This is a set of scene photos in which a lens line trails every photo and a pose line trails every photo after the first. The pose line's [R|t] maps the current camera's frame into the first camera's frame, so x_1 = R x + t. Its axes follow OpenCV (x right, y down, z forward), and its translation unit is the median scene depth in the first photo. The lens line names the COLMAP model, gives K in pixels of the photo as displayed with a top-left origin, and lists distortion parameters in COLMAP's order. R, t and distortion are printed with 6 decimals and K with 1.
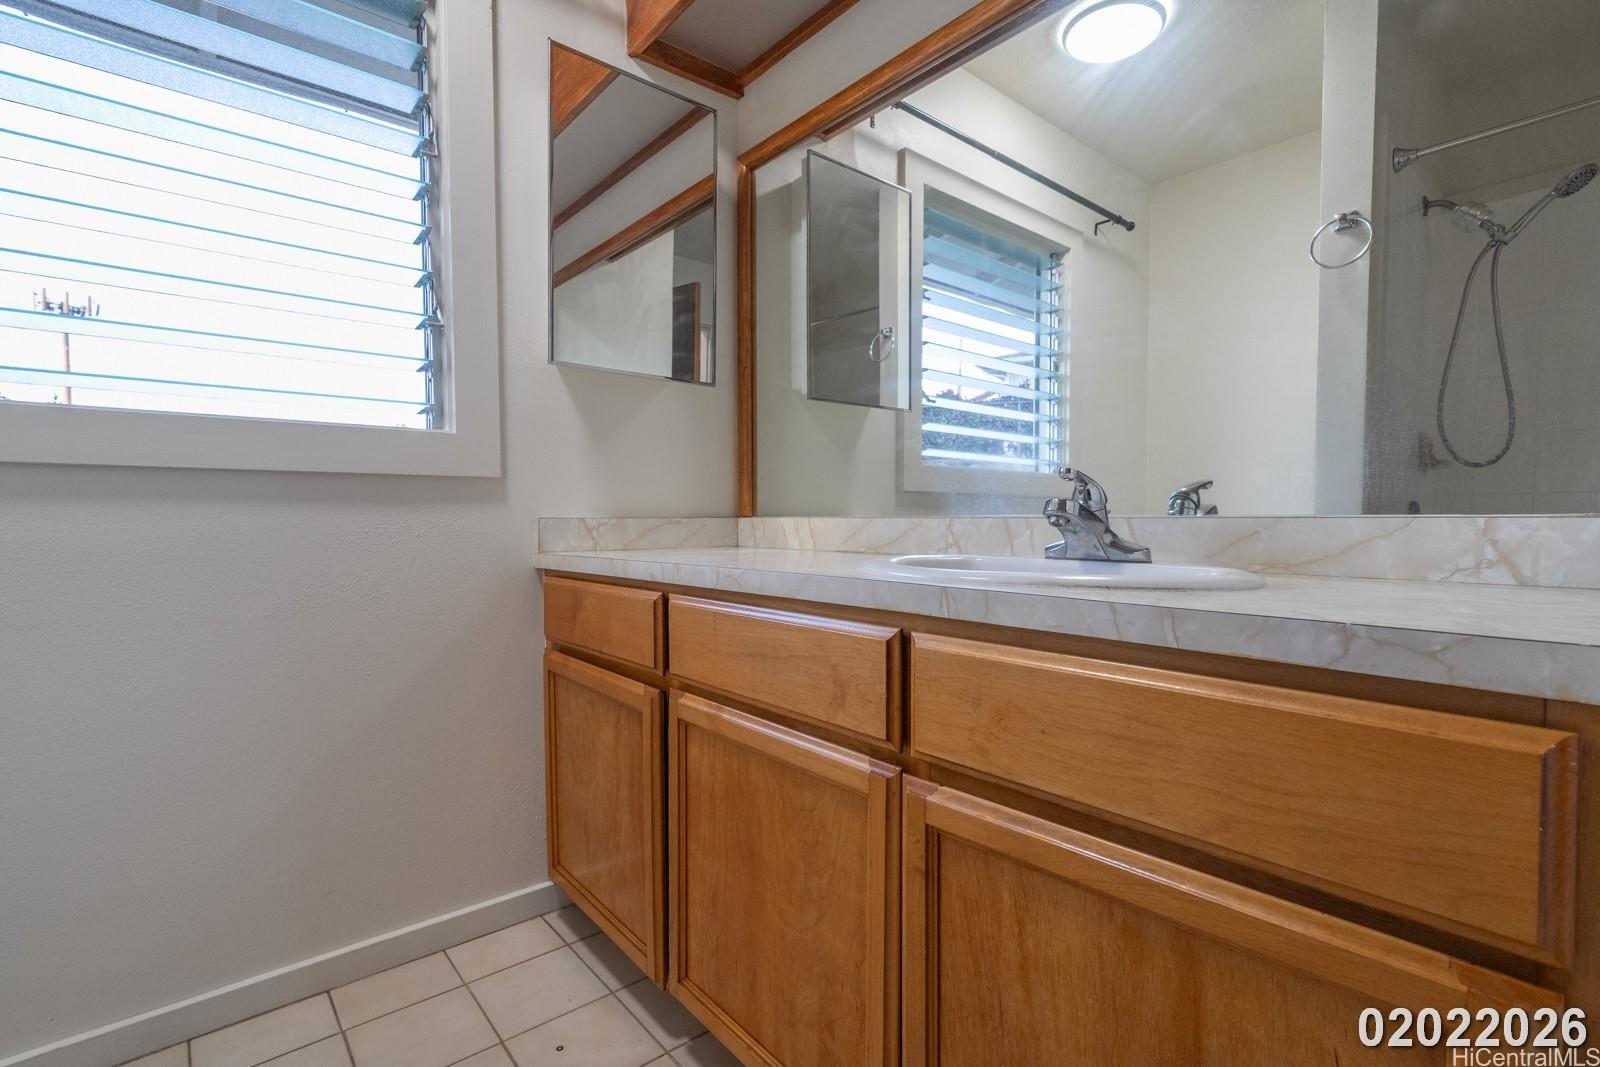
lens RADIAL K [[684.7, 0, 794.5], [0, 684.7, 537.3], [0, 0, 1]] dist [-0.000539, 0.000016]
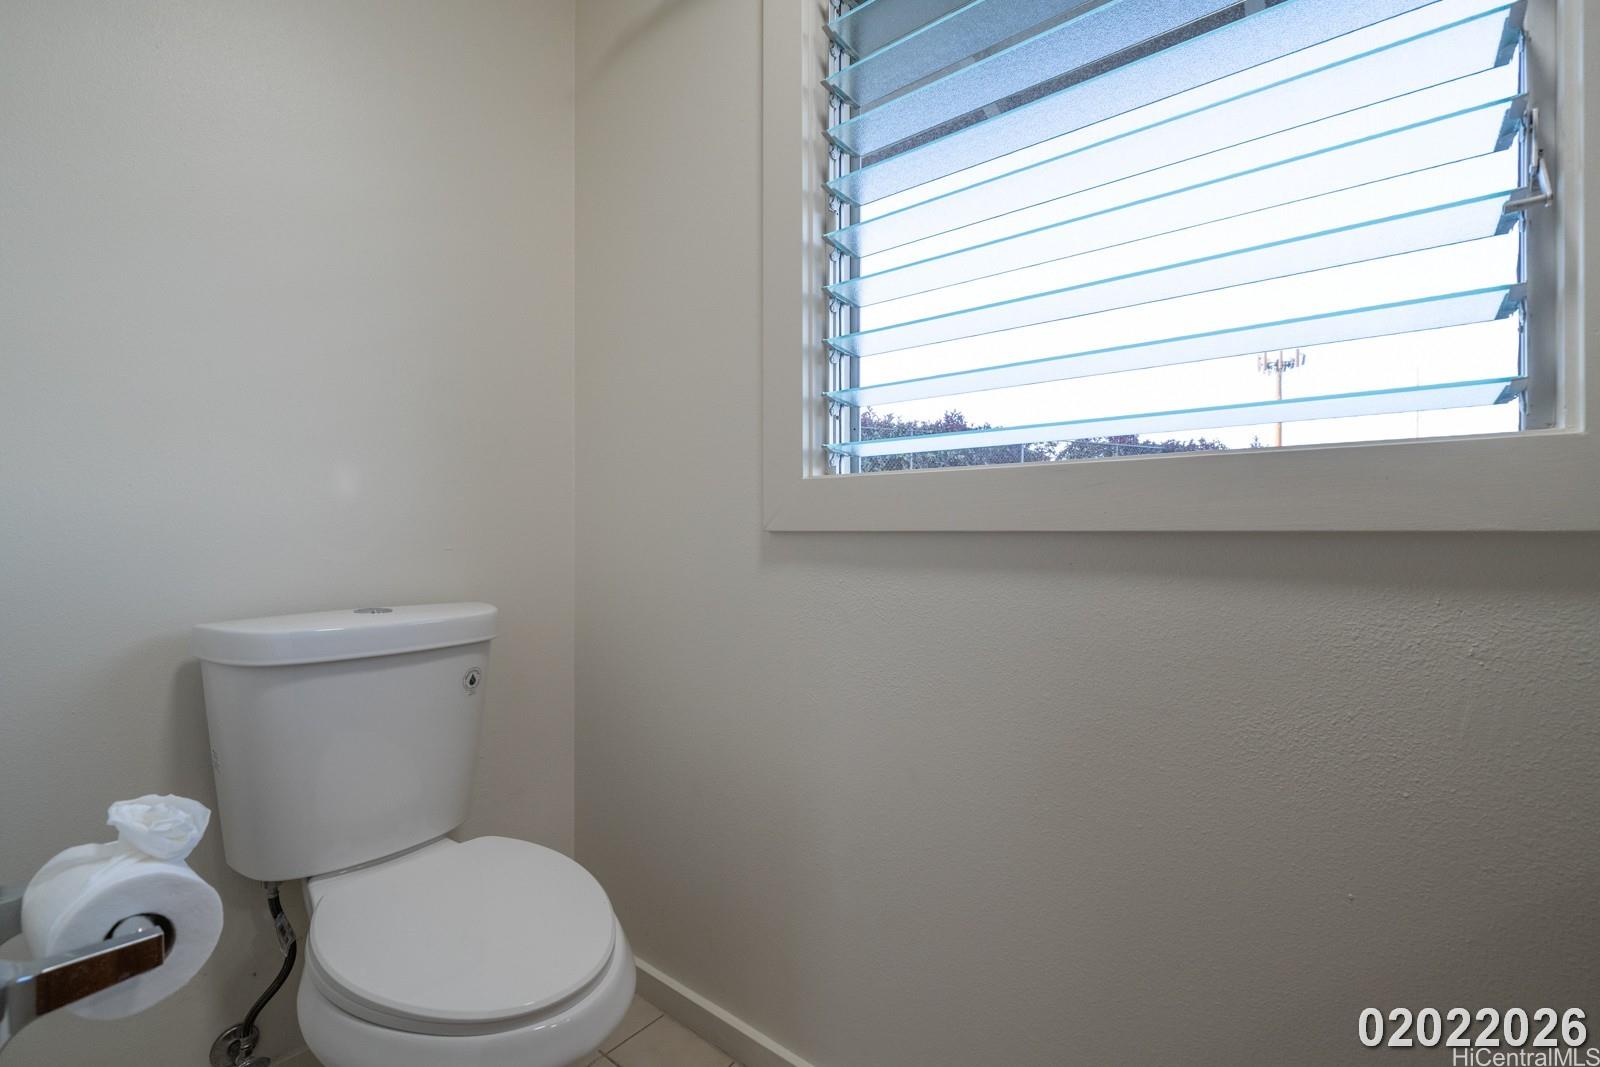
lens RADIAL K [[693.1, 0, 800.0], [0, 693.1, 533.5], [0, 0, 1]] dist [-0.001346, -0.000199]
pose [[0.146989, -0.007052, -0.989113, -0.131930], [-0.031666, 0.999428, -0.011831, -0.064648], [0.988631, 0.033060, 0.146682, 0.433718]]
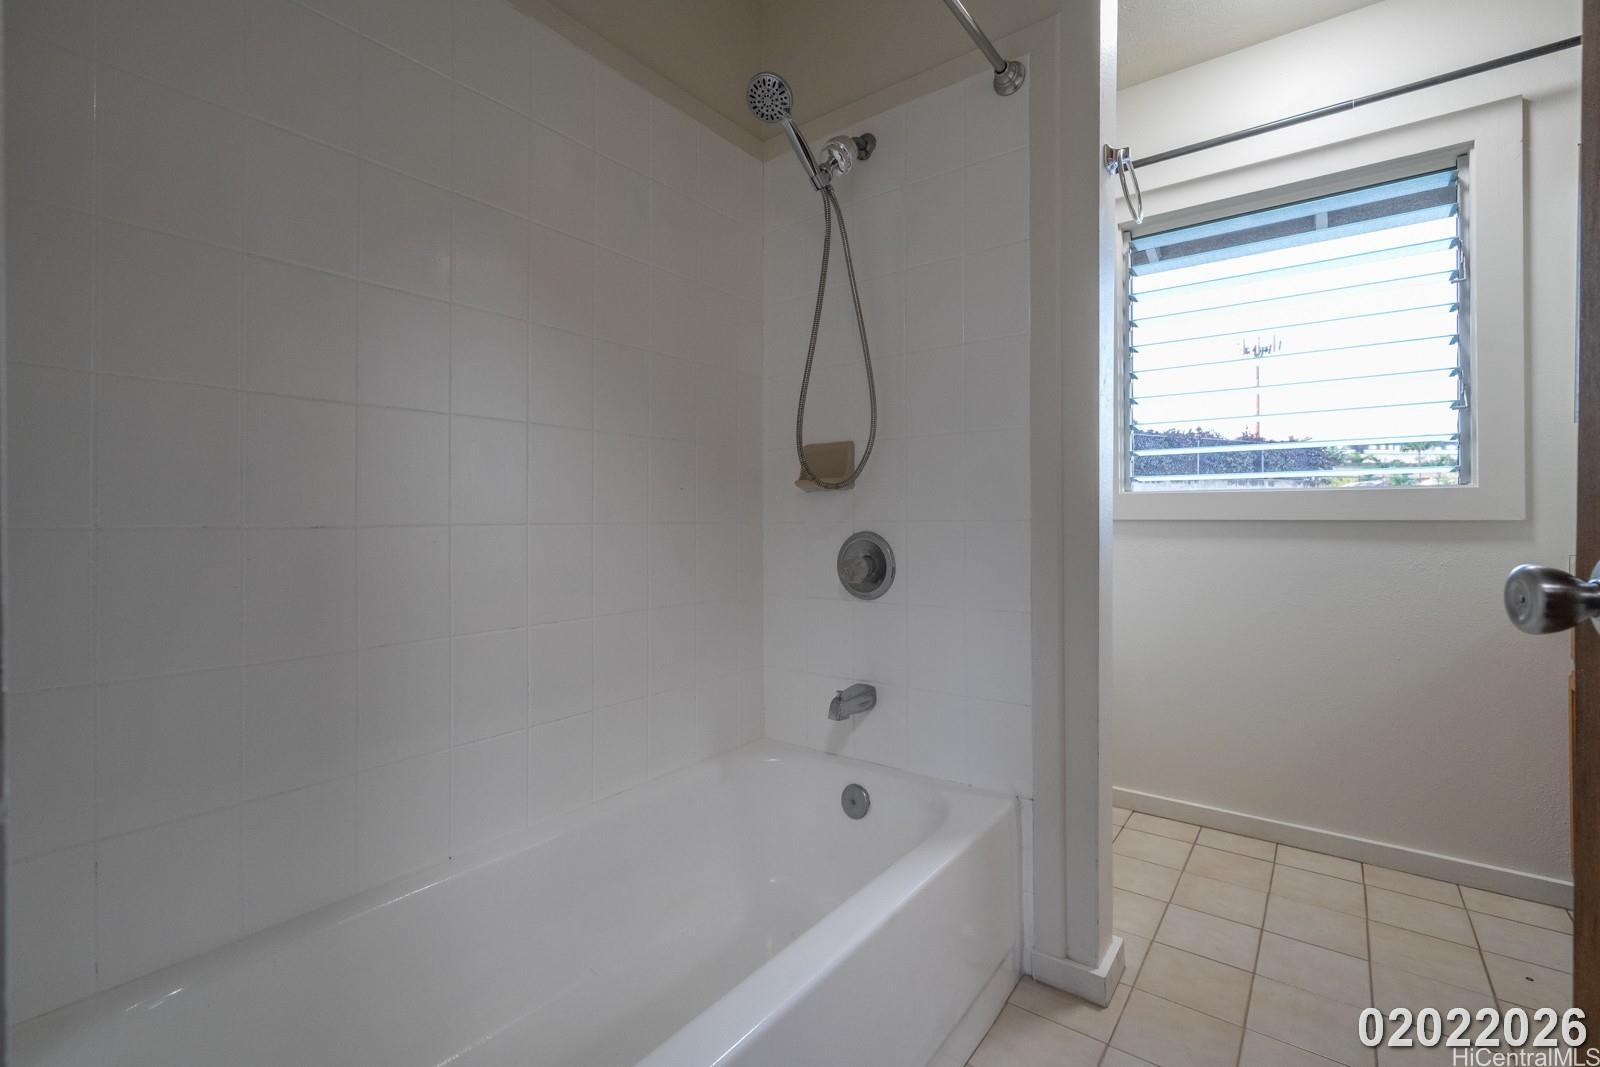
lens RADIAL K [[705.1, 0, 800.5], [0, 705.1, 511.1], [0, 0, 1]] dist [-0.001083, -0.000298]
pose [[0.181084, -0.008761, -0.983429, 0.561851], [-0.034731, 0.999280, -0.015298, -0.040711], [0.982854, 0.036926, 0.180649, -0.480351]]
